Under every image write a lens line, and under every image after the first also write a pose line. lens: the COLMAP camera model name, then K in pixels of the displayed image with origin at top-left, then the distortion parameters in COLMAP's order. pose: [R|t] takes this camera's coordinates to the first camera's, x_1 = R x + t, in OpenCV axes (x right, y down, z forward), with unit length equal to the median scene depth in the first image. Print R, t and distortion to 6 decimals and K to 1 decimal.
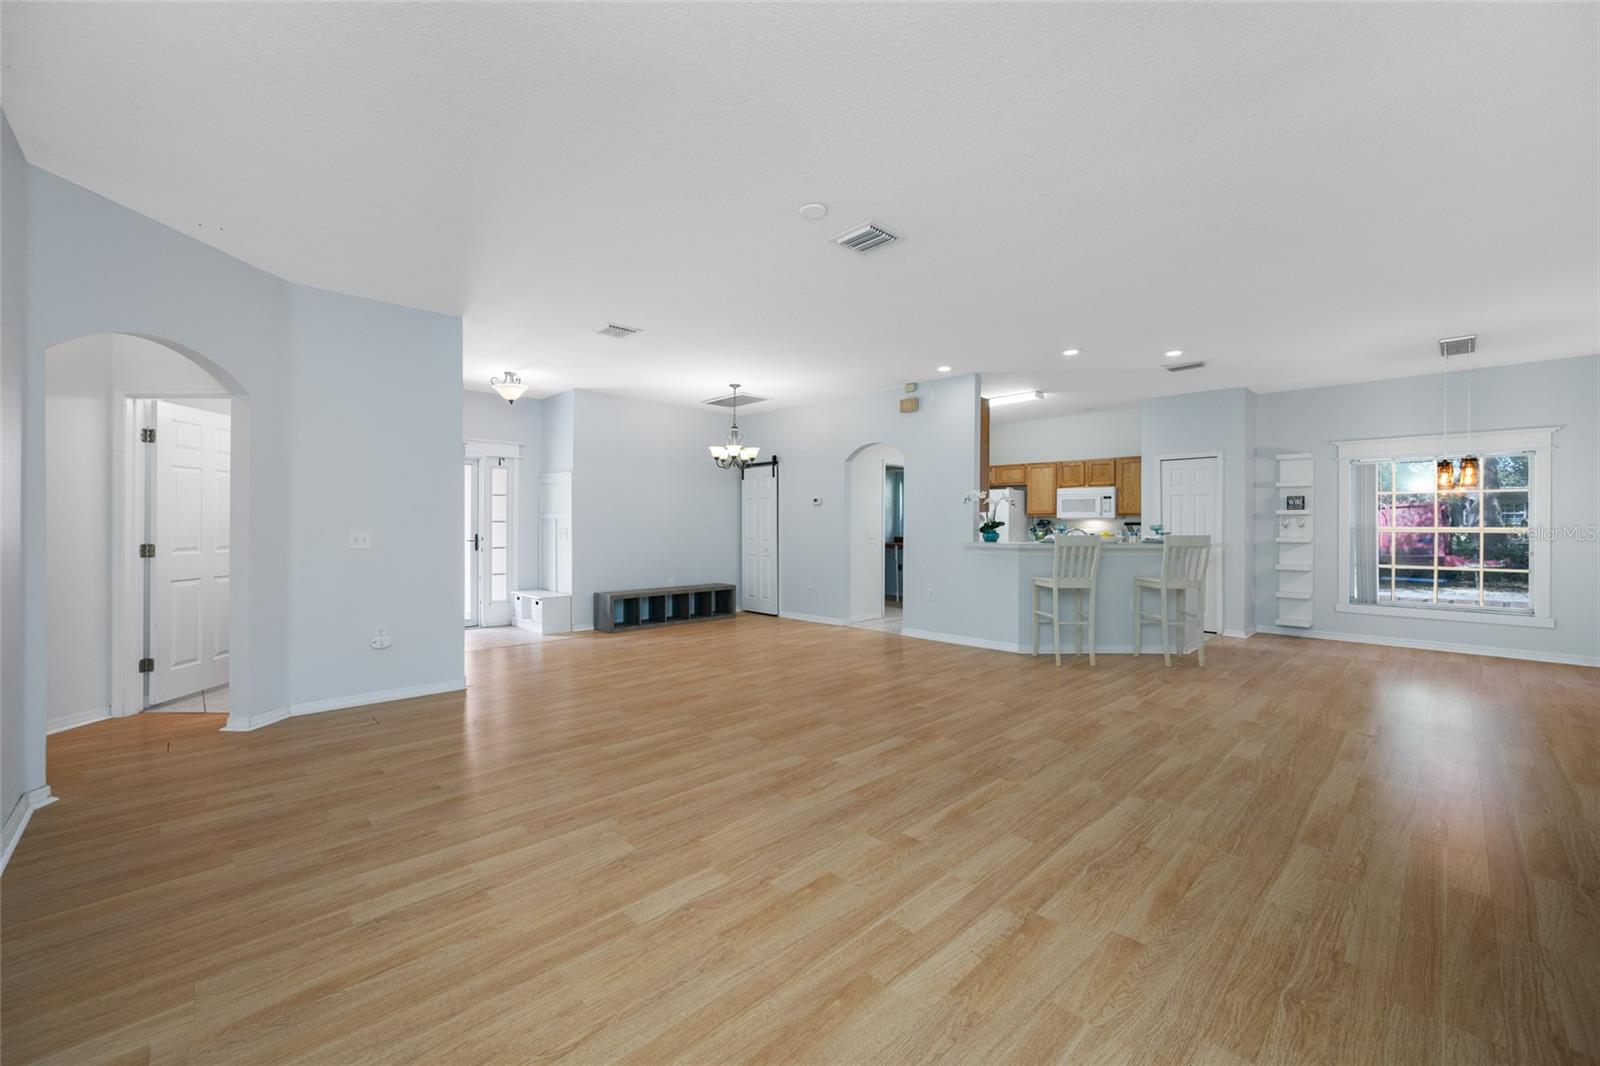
lens RADIAL K [[635.6, 0, 809.9], [0, 635.6, 539.6], [0, 0, 1]] dist [-0.002064, 0.001645]
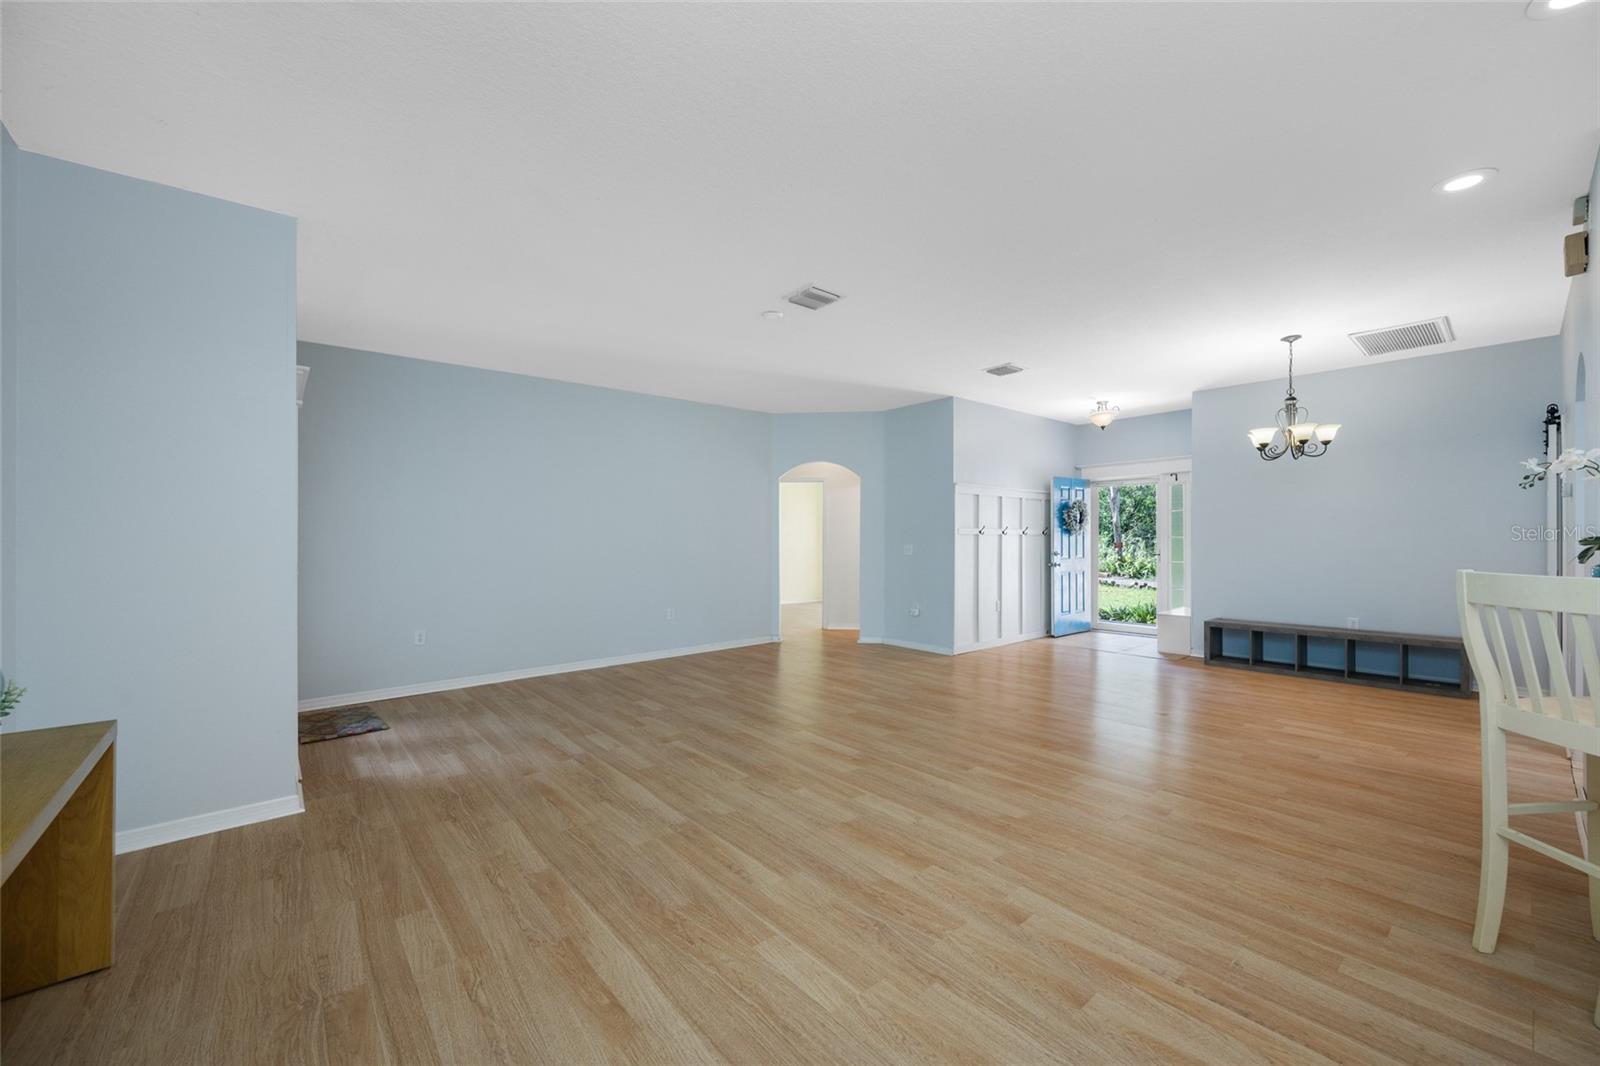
lens RADIAL K [[635.6, 0, 773.9], [0, 635.6, 508.9], [0, 0, 1]] dist [-0.002064, 0.001645]
pose [[-0.112735, -0.050232, -0.992355, 1.256693], [-0.022335, 0.998597, -0.048010, -0.021141], [0.993374, 0.016752, -0.113698, 1.052733]]
